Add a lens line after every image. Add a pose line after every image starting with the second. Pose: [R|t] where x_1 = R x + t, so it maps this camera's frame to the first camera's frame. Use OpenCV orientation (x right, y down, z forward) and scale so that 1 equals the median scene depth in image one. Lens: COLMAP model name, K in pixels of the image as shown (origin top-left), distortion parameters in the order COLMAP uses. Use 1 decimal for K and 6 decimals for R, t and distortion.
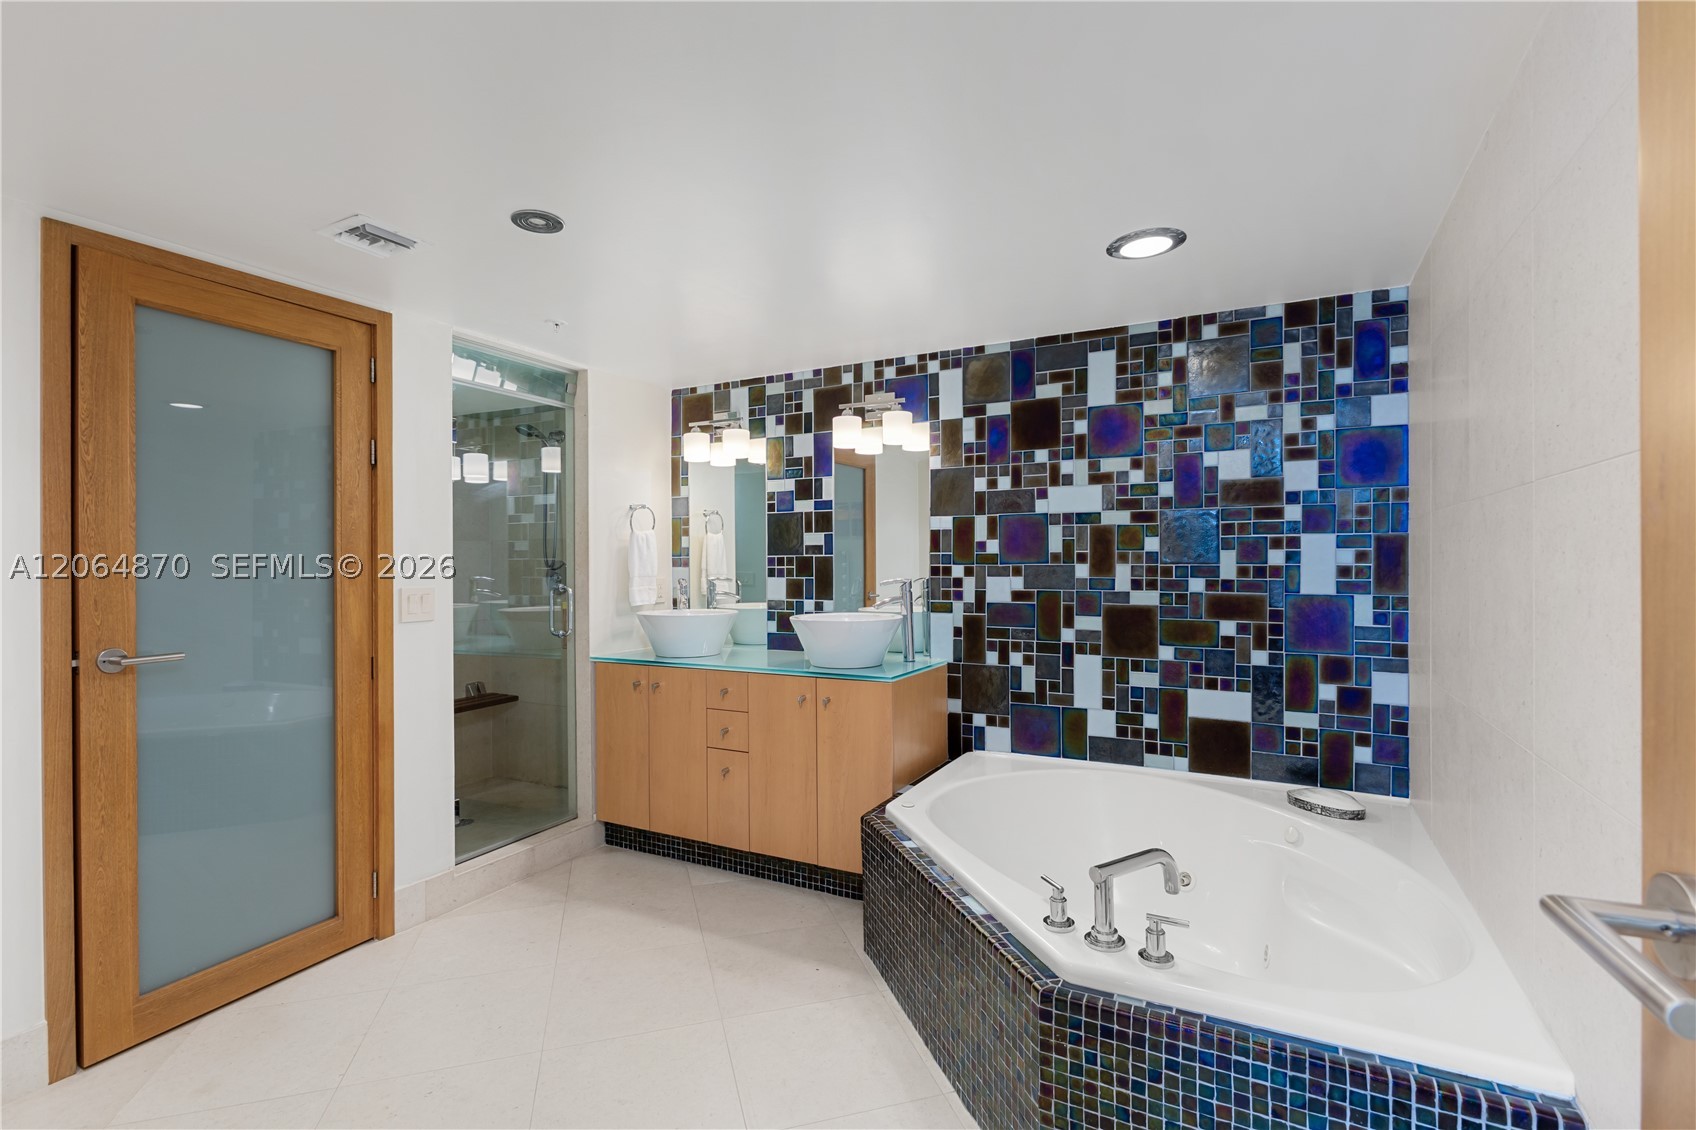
lens RADIAL K [[778.7, 0, 850.3], [0, 778.7, 565.6], [0, 0, 1]] dist [0.010807, -0.000059]
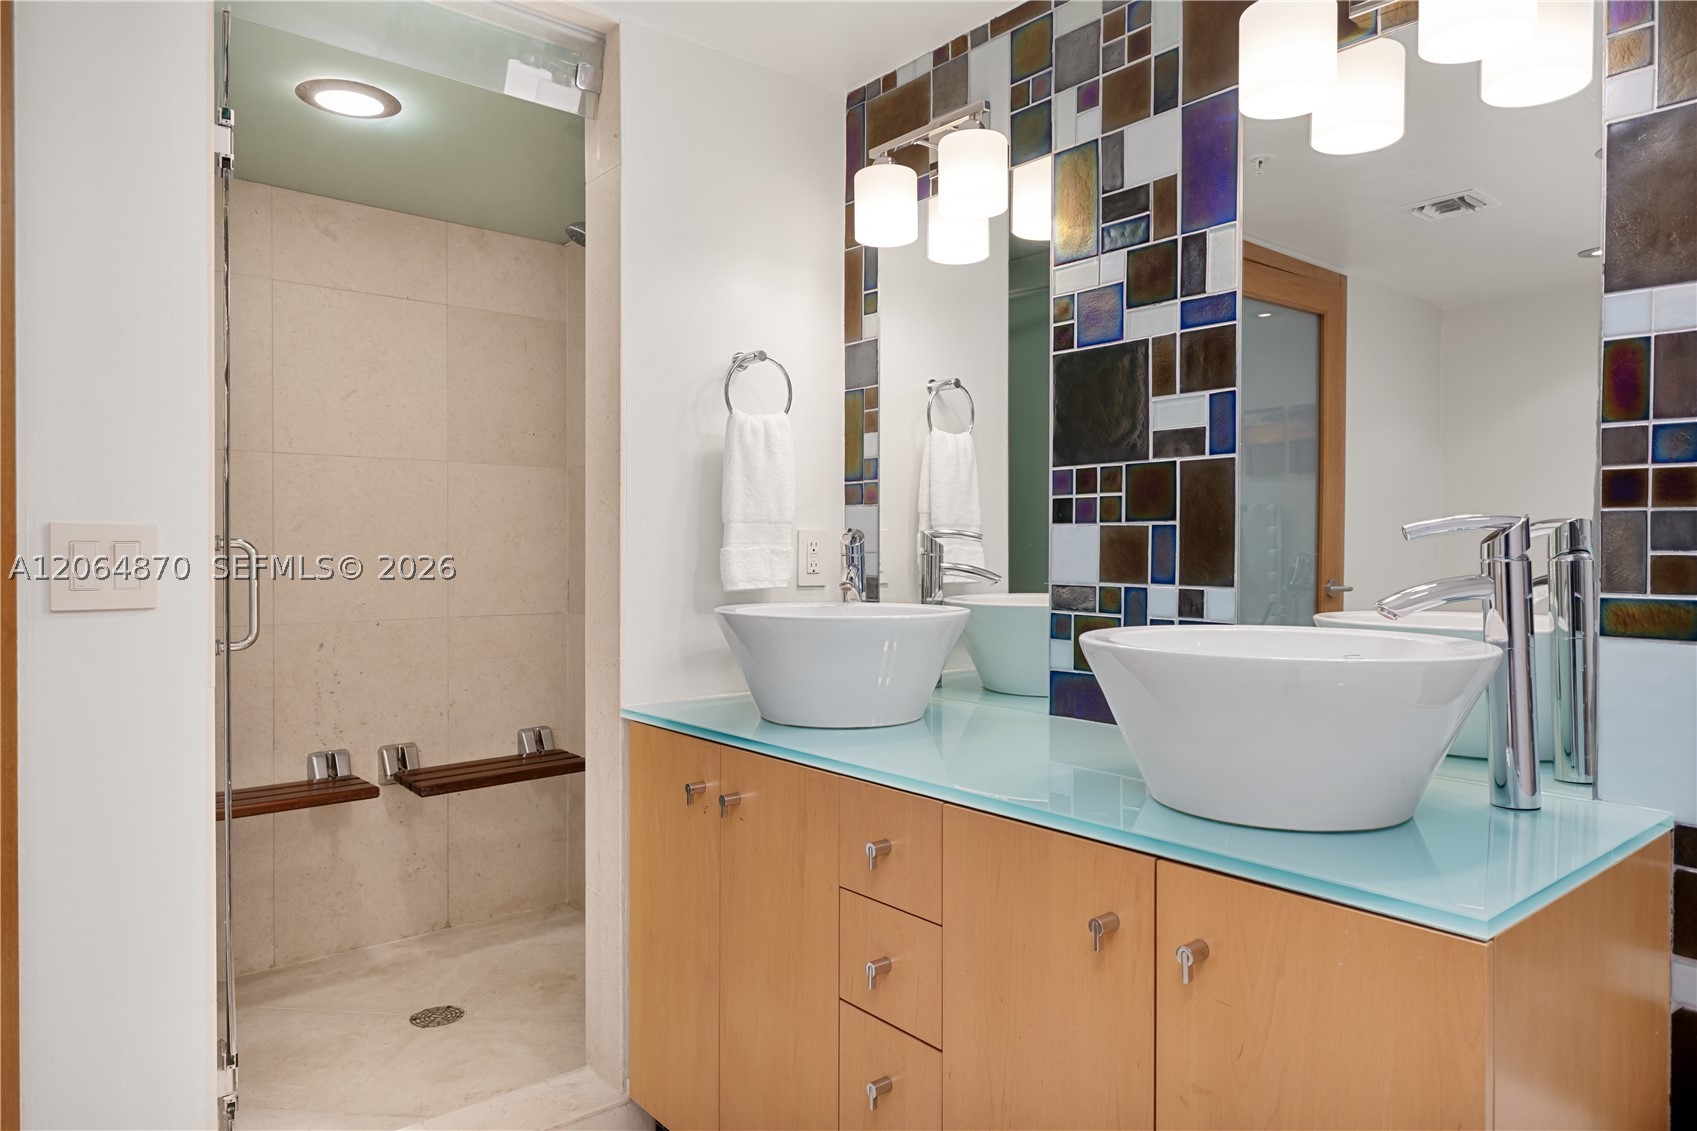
lens RADIAL K [[1062.7, 0, 844.8], [0, 1062.7, 559.9], [0, 0, 1]] dist [-0.002083, -0.001265]
pose [[0.924234, 0.013121, -0.381601, -0.002487], [-0.009893, 0.999897, 0.010420, 0.028043], [0.381698, -0.005855, 0.924269, 0.487418]]
